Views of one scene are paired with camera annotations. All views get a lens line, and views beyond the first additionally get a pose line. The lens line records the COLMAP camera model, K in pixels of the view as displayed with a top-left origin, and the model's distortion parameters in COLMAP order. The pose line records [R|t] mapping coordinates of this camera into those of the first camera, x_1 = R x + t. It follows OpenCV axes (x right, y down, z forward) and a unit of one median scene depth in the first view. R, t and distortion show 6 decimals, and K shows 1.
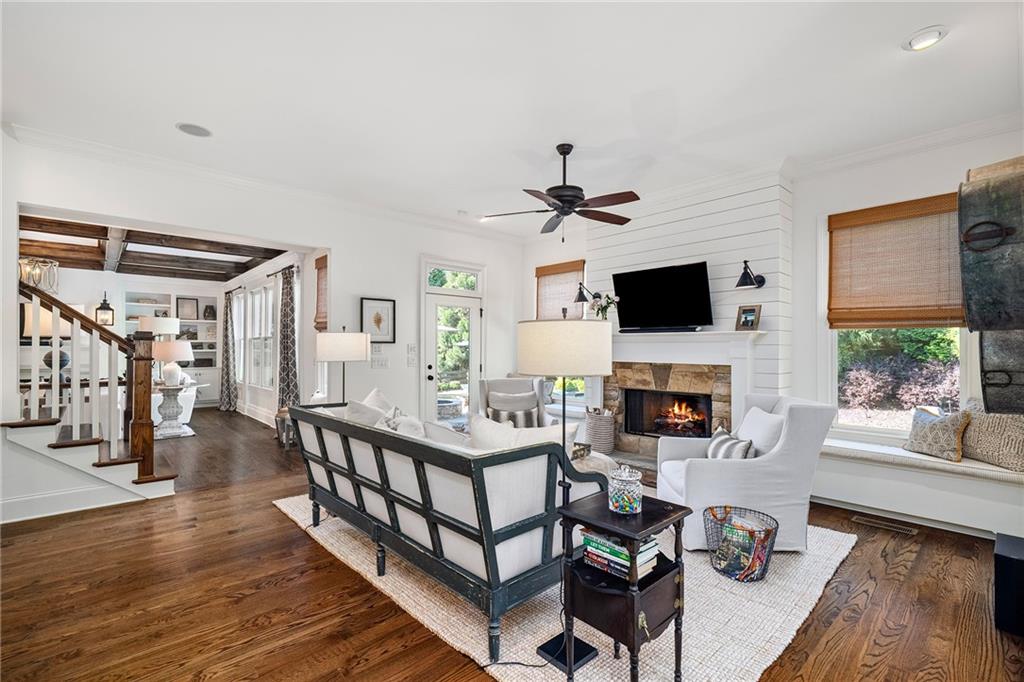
lens RADIAL K [[462.7, 0, 515.0], [0, 462.7, 348.6], [0, 0, 1]] dist [0.001873, 0.000739]
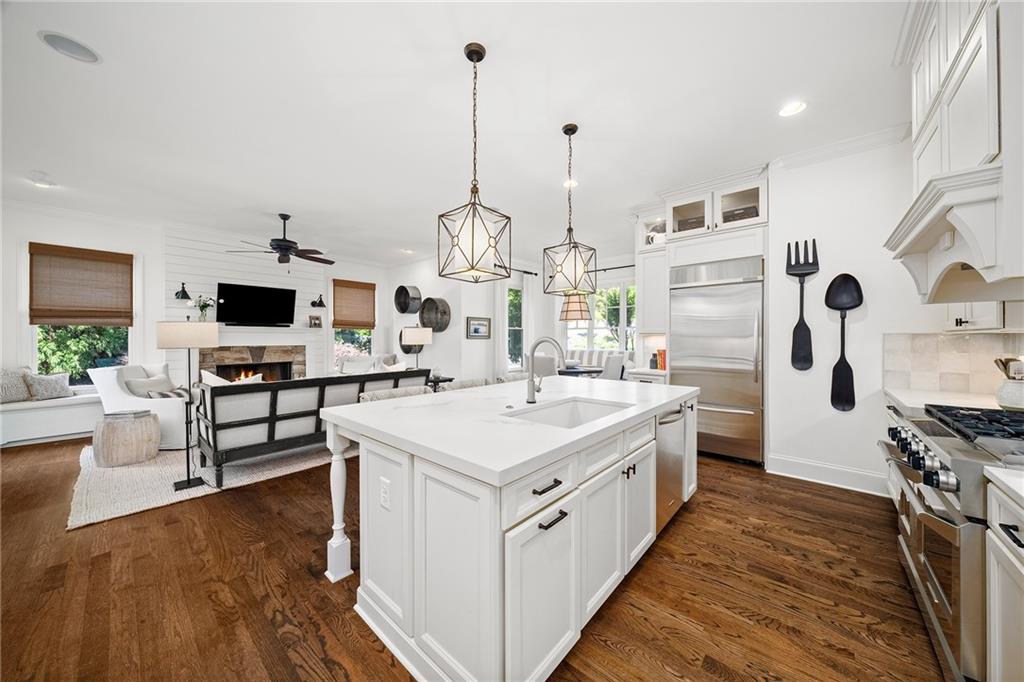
lens RADIAL K [[349.7, 0, 519.4], [0, 349.7, 336.8], [0, 0, 1]] dist [-0.006077, -0.000017]
pose [[-0.118779, 0.000783, 0.992920, -1.099163], [0.002886, 0.999996, -0.000443, 0.003322], [-0.992917, 0.002813, -0.118781, 0.274823]]
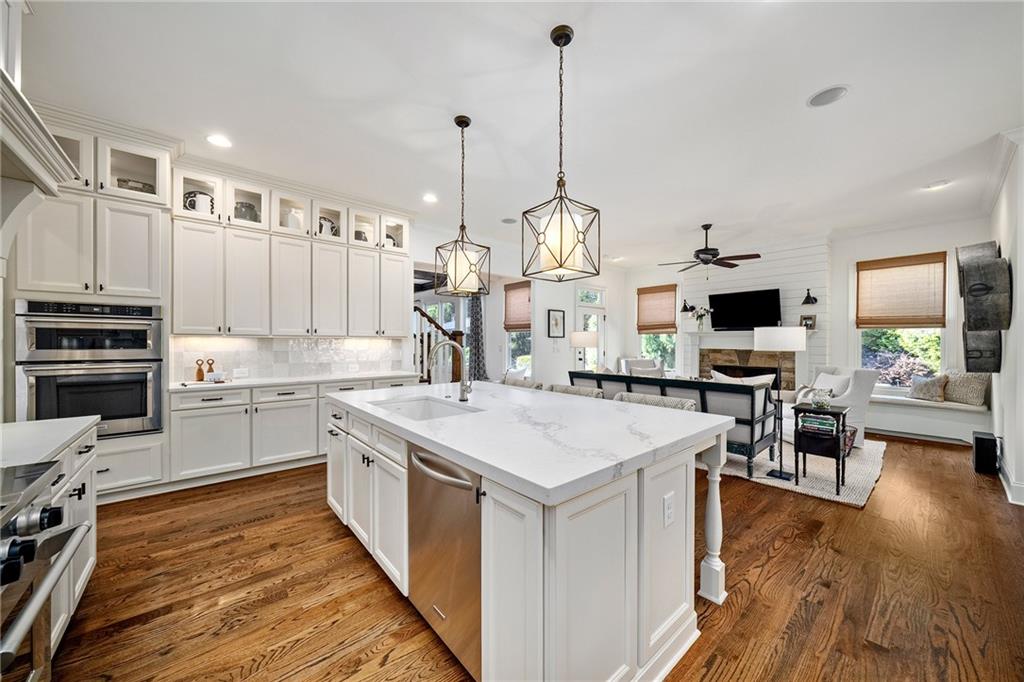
lens RADIAL K [[366.1, 0, 515.7], [0, 366.1, 344.8], [0, 0, 1]] dist [-0.001318, -0.000320]
pose [[0.999511, -0.000416, -0.031252, -0.507106], [0.000632, 0.999976, 0.006890, 0.005986], [0.031248, -0.006907, 0.999488, -0.363795]]
